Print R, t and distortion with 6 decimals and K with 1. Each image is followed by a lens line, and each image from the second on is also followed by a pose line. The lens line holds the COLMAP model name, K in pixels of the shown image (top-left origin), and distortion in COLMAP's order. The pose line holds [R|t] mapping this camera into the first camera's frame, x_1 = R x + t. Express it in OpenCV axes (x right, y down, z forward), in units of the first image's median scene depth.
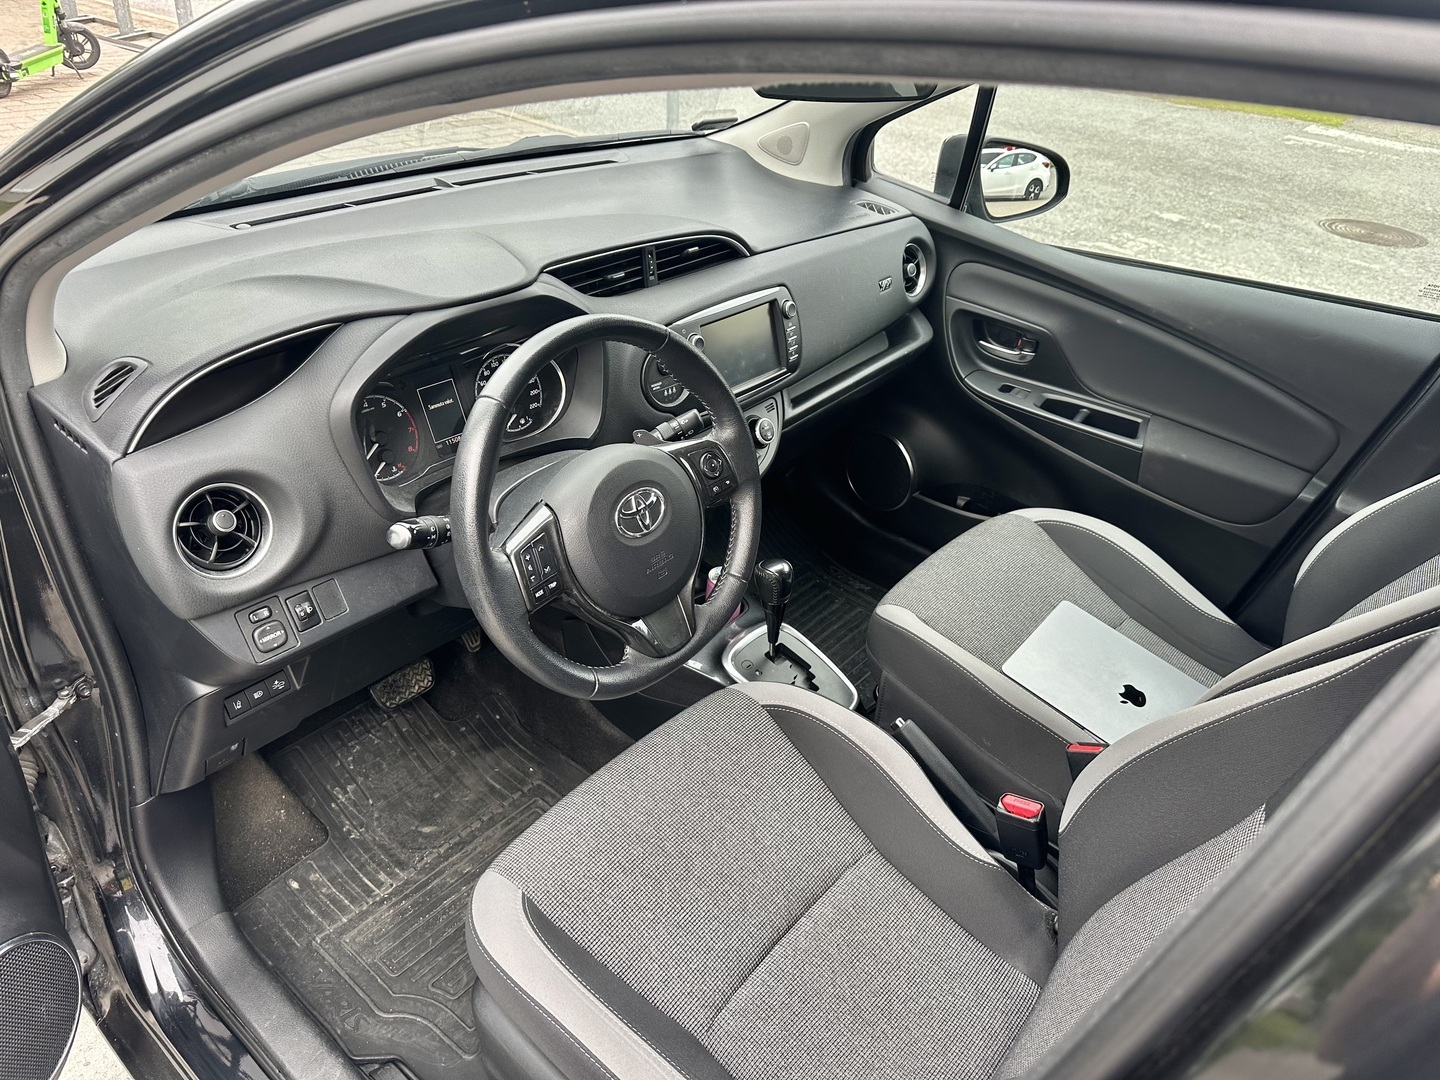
lens RADIAL K [[1024.6, 0, 714.5], [0, 1024.6, 538.6], [0, 0, 1]] dist [0.002736, -0.009923]
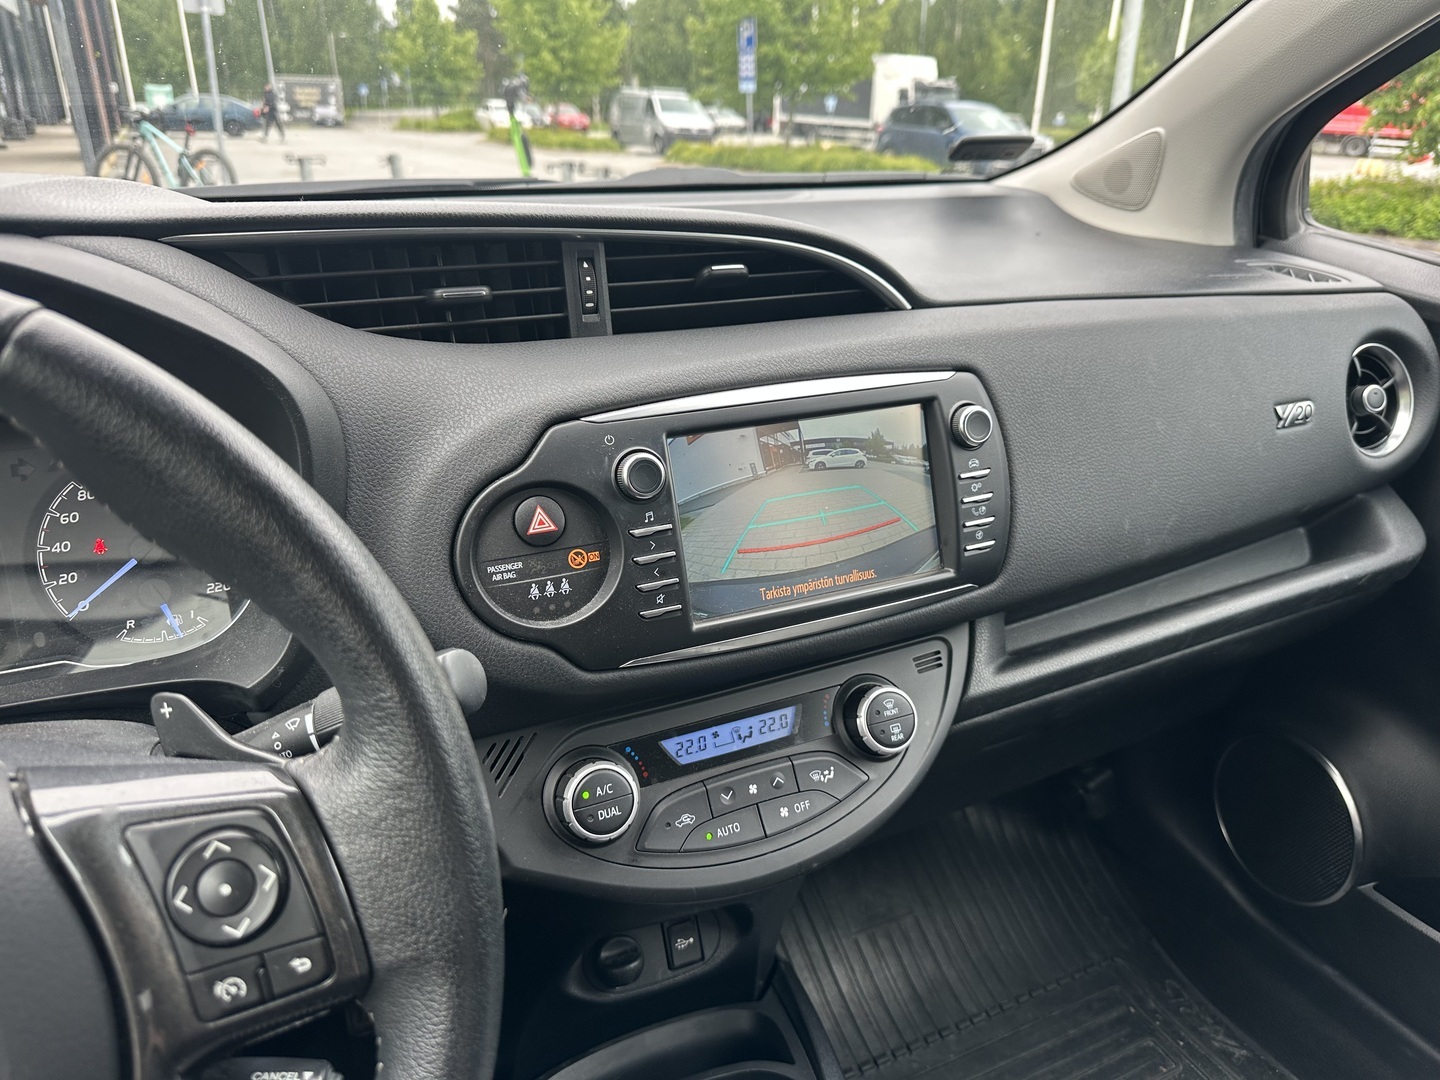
lens RADIAL K [[1024.6, 0, 726.9], [0, 1024.6, 542.9], [0, 0, 1]] dist [0.002736, -0.009923]
pose [[0.908153, 0.087940, -0.409299, 0.144811], [-0.164782, 0.973855, -0.156379, -0.095884], [0.384845, 0.209461, 0.898900, 0.582104]]
